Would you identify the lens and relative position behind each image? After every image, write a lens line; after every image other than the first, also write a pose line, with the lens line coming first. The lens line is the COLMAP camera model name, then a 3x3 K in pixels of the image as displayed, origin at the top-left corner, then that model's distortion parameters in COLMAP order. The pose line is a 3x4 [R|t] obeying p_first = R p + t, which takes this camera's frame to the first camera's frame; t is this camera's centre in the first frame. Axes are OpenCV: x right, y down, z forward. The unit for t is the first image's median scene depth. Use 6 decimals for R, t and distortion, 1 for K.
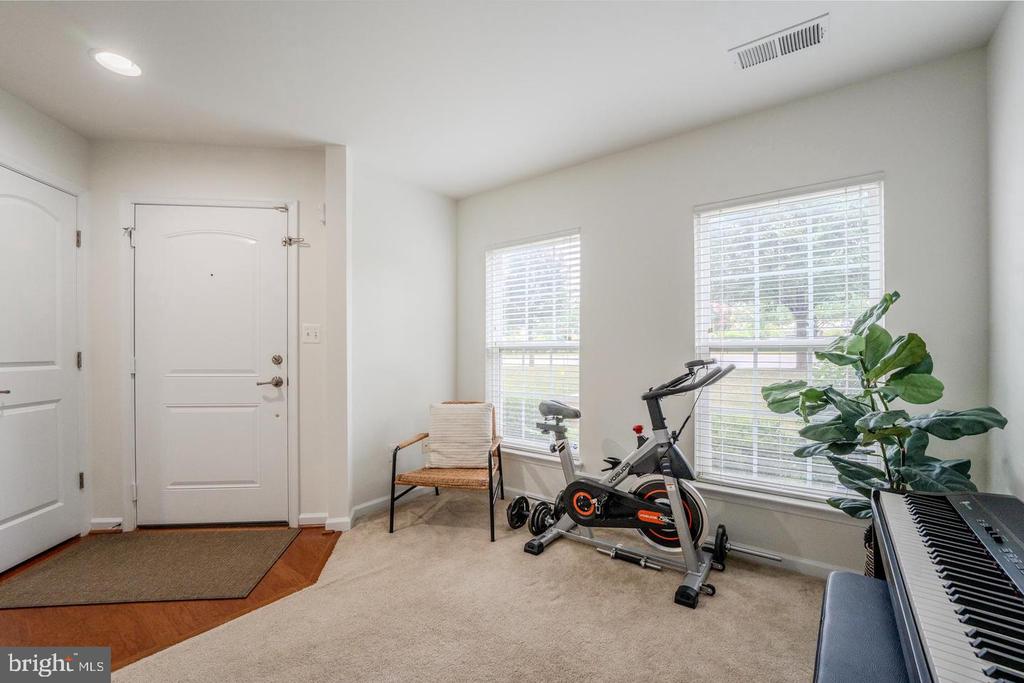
lens RADIAL K [[430.9, 0, 510.1], [0, 430.9, 345.8], [0, 0, 1]] dist [-0.000361, 0.000160]
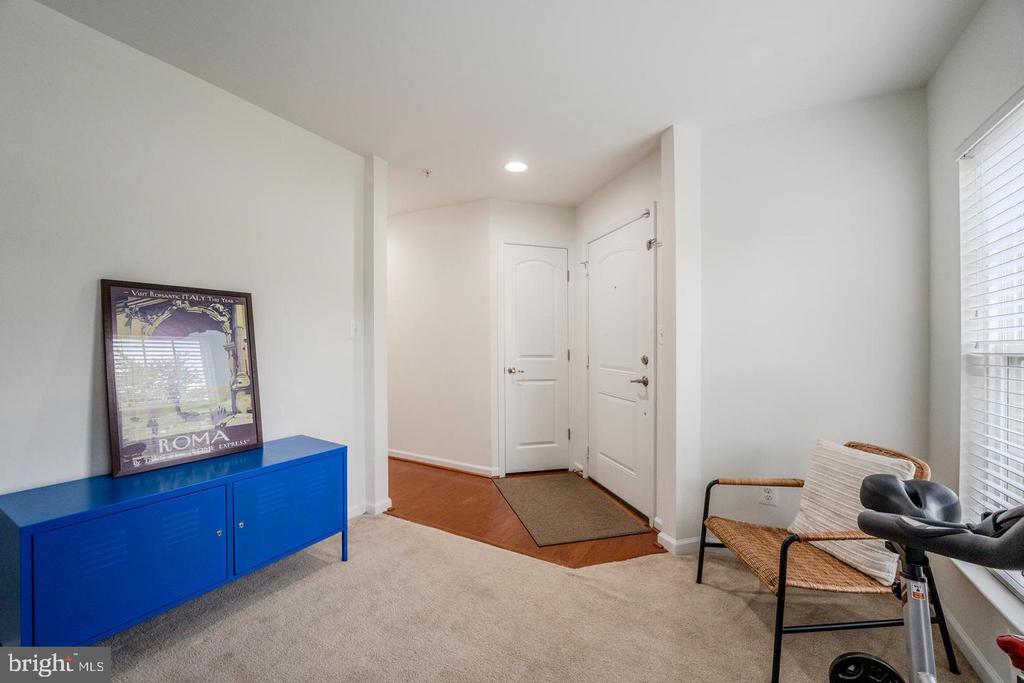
lens RADIAL K [[430.9, 0, 511.6], [0, 430.9, 340.2], [0, 0, 1]] dist [-0.000361, 0.000160]
pose [[0.164422, -0.001462, -0.986389, 0.494200], [0.003627, 0.999993, -0.000877, -0.018481], [0.986383, -0.003434, 0.164426, 0.576024]]
